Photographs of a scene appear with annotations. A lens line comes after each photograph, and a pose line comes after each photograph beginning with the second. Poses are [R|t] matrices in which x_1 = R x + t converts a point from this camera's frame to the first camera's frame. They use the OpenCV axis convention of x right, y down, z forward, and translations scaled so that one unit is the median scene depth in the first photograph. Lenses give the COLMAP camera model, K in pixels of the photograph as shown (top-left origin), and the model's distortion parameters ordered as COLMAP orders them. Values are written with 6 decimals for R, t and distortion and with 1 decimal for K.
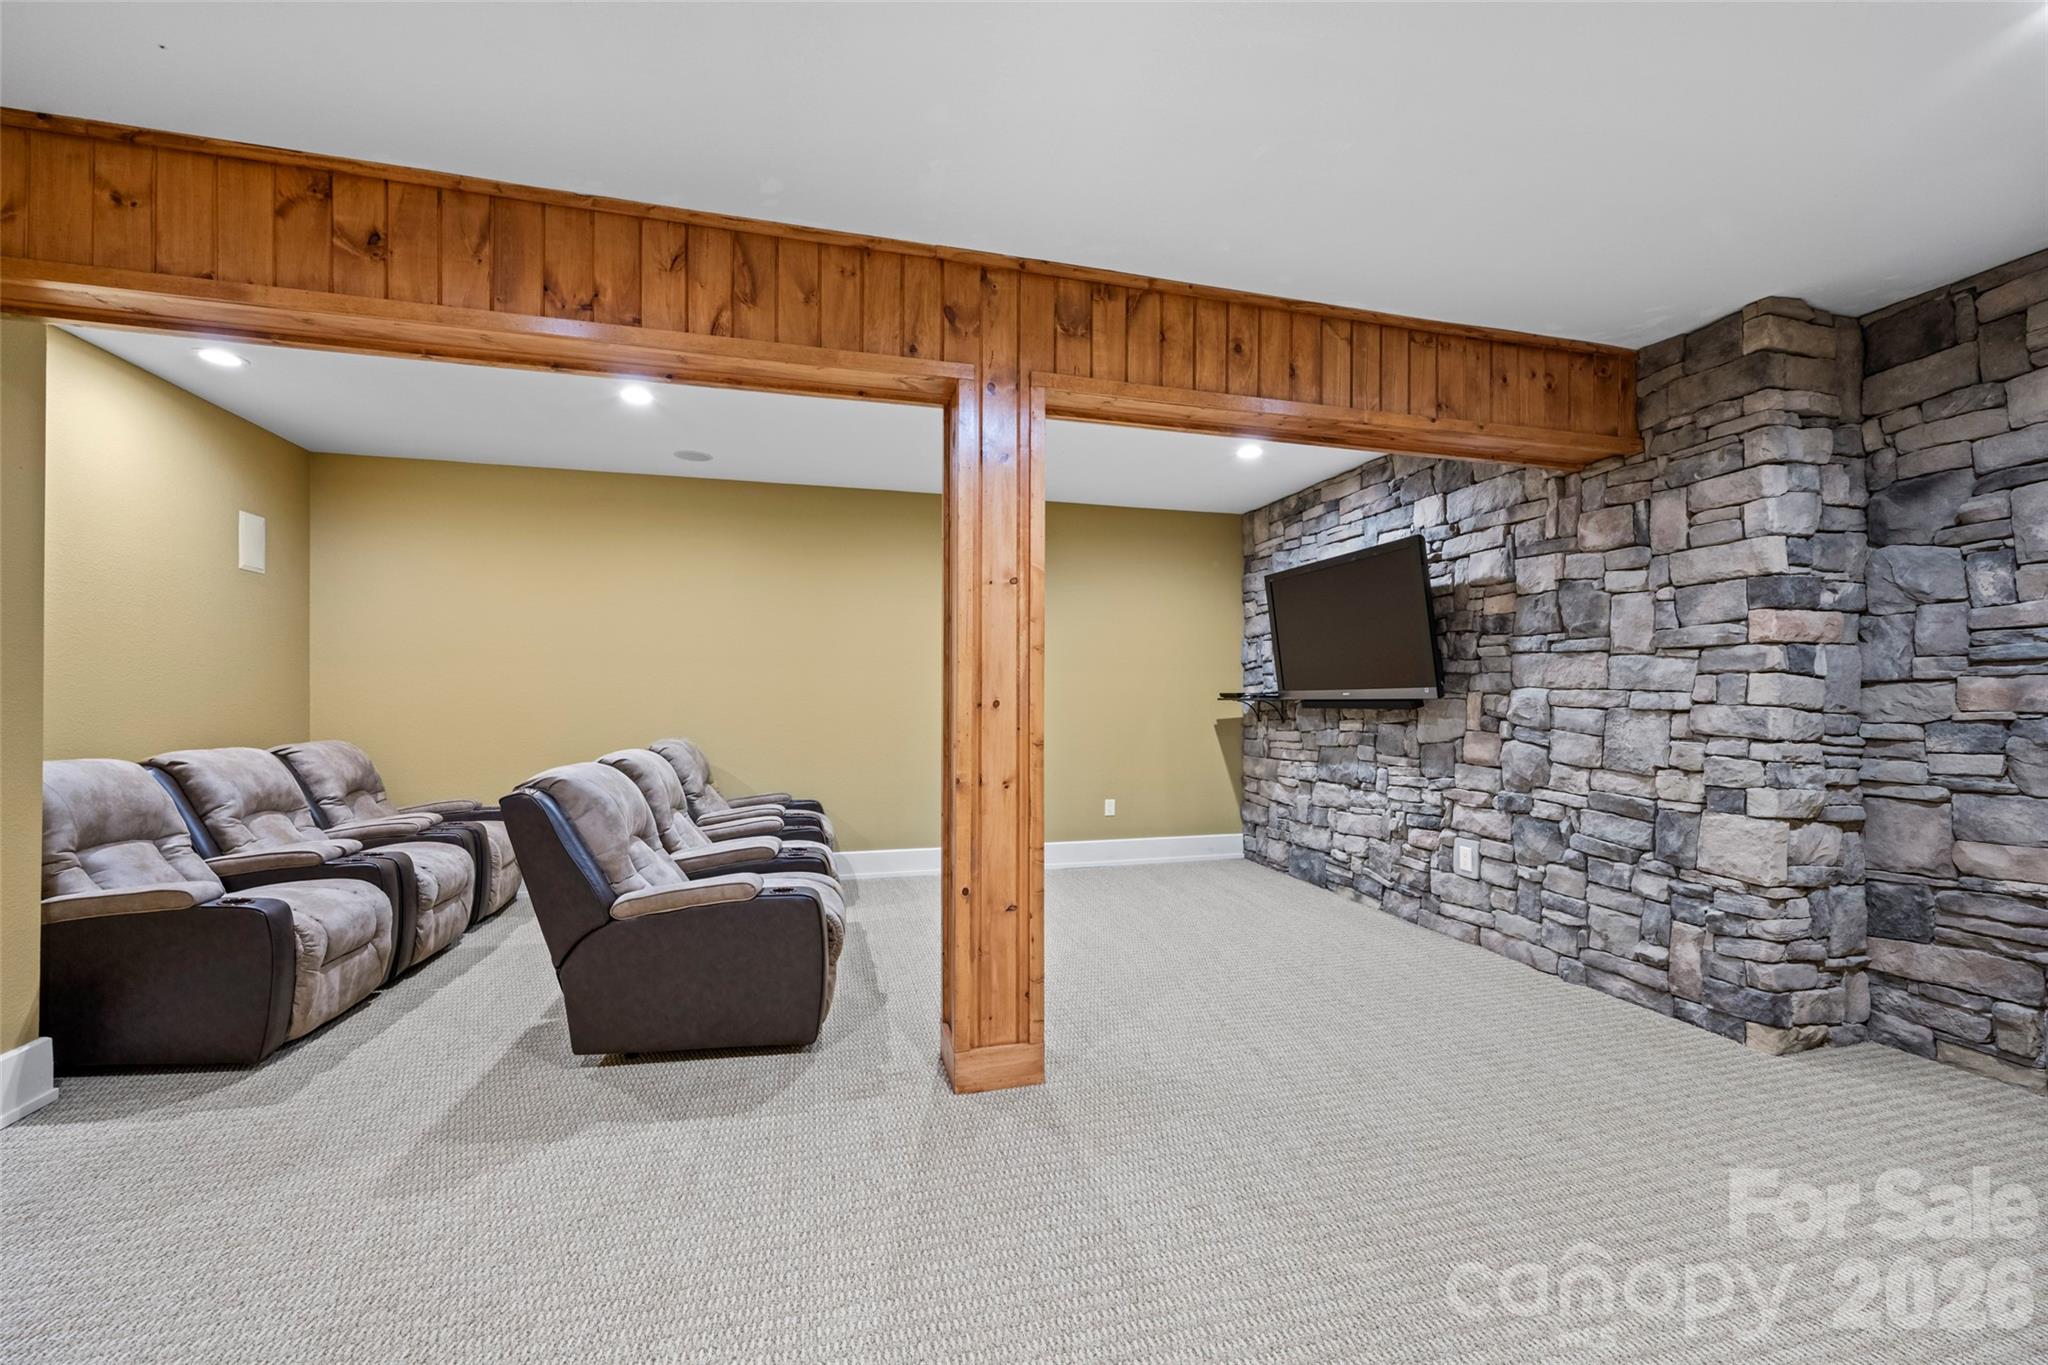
lens RADIAL K [[801.3, 0, 1024.1], [0, 801.3, 697.2], [0, 0, 1]] dist [-0.006568, 0.000183]
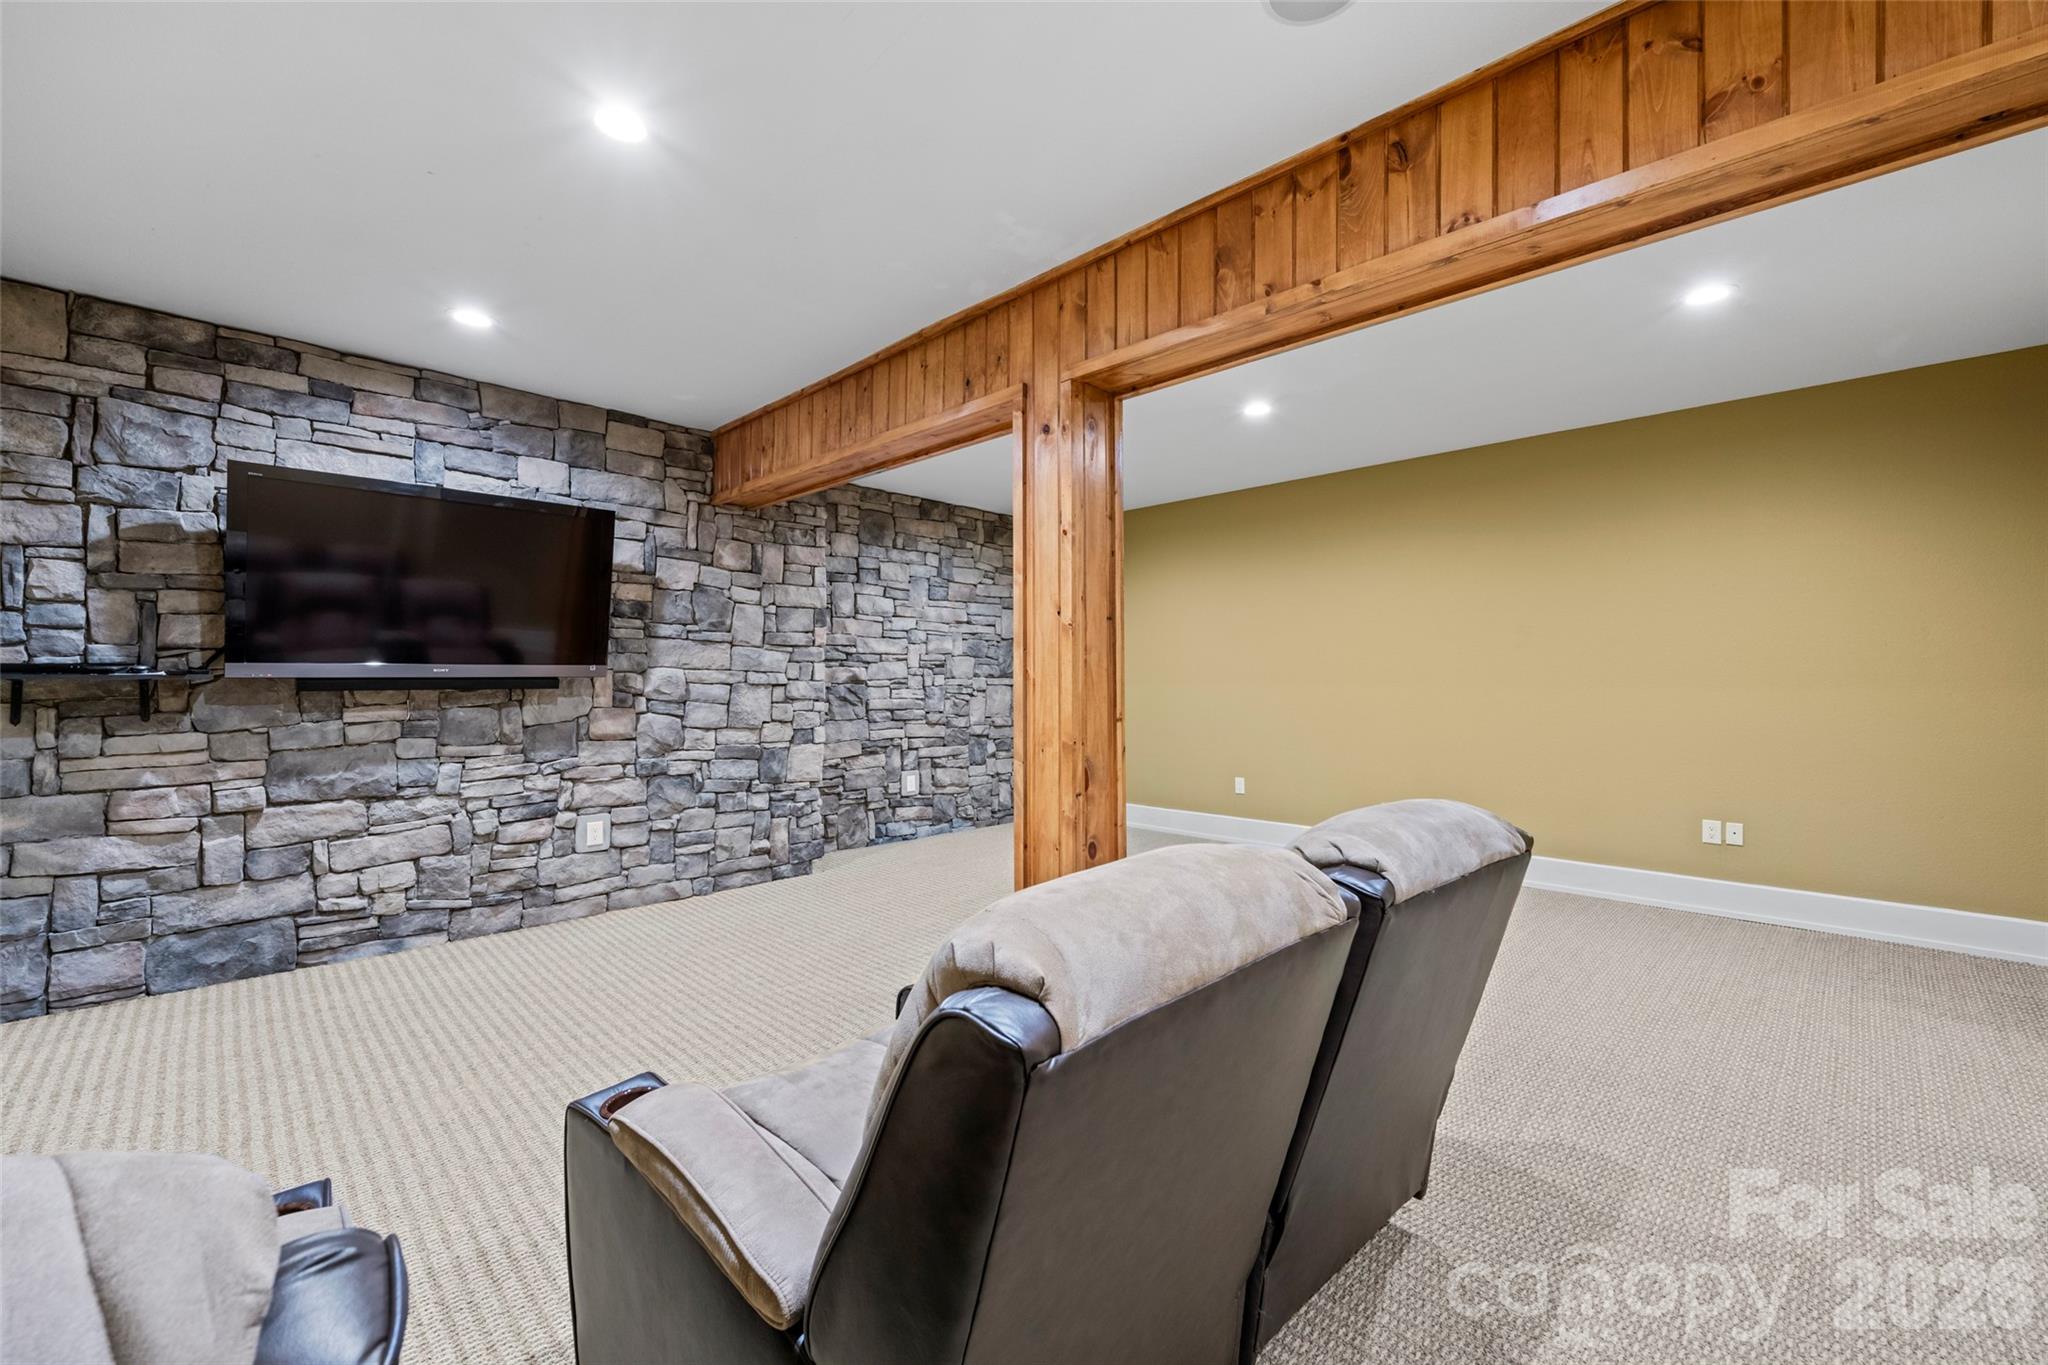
lens RADIAL K [[801.3, 0, 1023.4], [0, 801.3, 679.2], [0, 0, 1]] dist [-0.006568, 0.000183]
pose [[-0.487903, 0.000171, 0.872898, -0.648466], [-0.000728, 1.000000, -0.000603, 0.005493], [-0.872897, -0.000929, -0.487903, 1.091039]]
